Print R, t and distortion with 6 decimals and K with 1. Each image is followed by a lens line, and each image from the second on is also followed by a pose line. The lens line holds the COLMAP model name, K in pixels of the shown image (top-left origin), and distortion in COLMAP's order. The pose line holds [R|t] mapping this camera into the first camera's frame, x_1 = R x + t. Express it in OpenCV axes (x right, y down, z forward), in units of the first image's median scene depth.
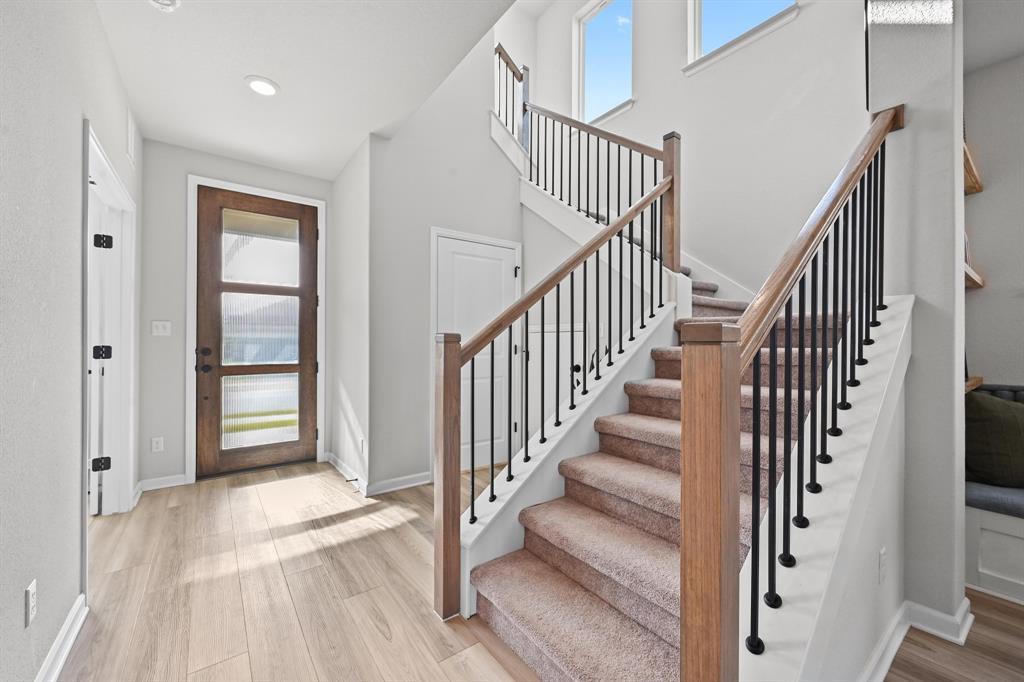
lens RADIAL K [[404.0, 0, 515.3], [0, 404.0, 338.7], [0, 0, 1]] dist [0.001104, 0.000151]
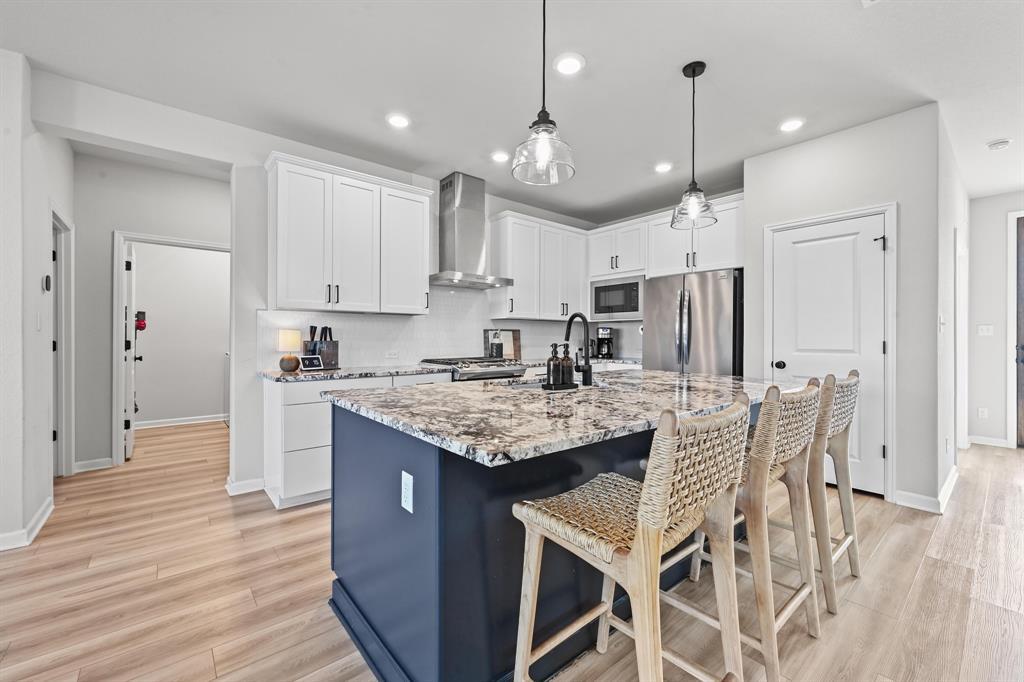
lens RADIAL K [[417.1, 0, 511.2], [0, 417.1, 337.9], [0, 0, 1]] dist [0.001817, 0.000070]
pose [[0.048222, -0.002464, -0.998834, 0.551597], [0.005964, 0.999980, -0.002179, -0.006939], [0.998819, -0.005852, 0.048236, -0.797200]]
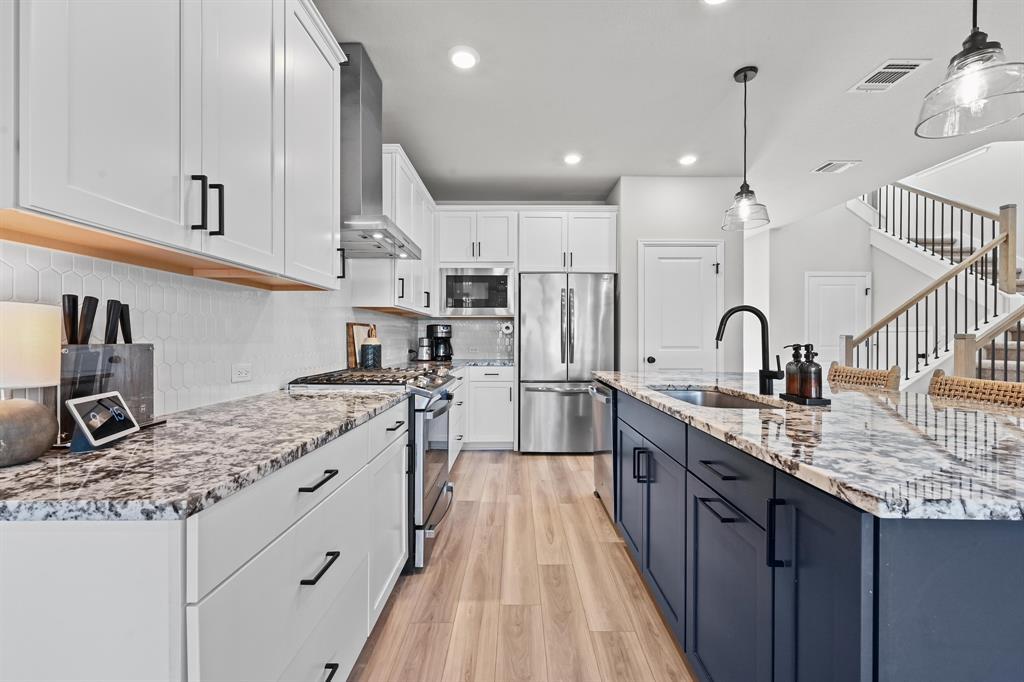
lens RADIAL K [[404.0, 0, 515.3], [0, 404.0, 338.7], [0, 0, 1]] dist [0.001104, 0.000151]
pose [[0.794191, -0.000007, -0.607668, -0.167710], [0.005314, 0.999962, 0.006934, -0.010981], [0.607645, -0.008736, 0.794161, -1.357630]]
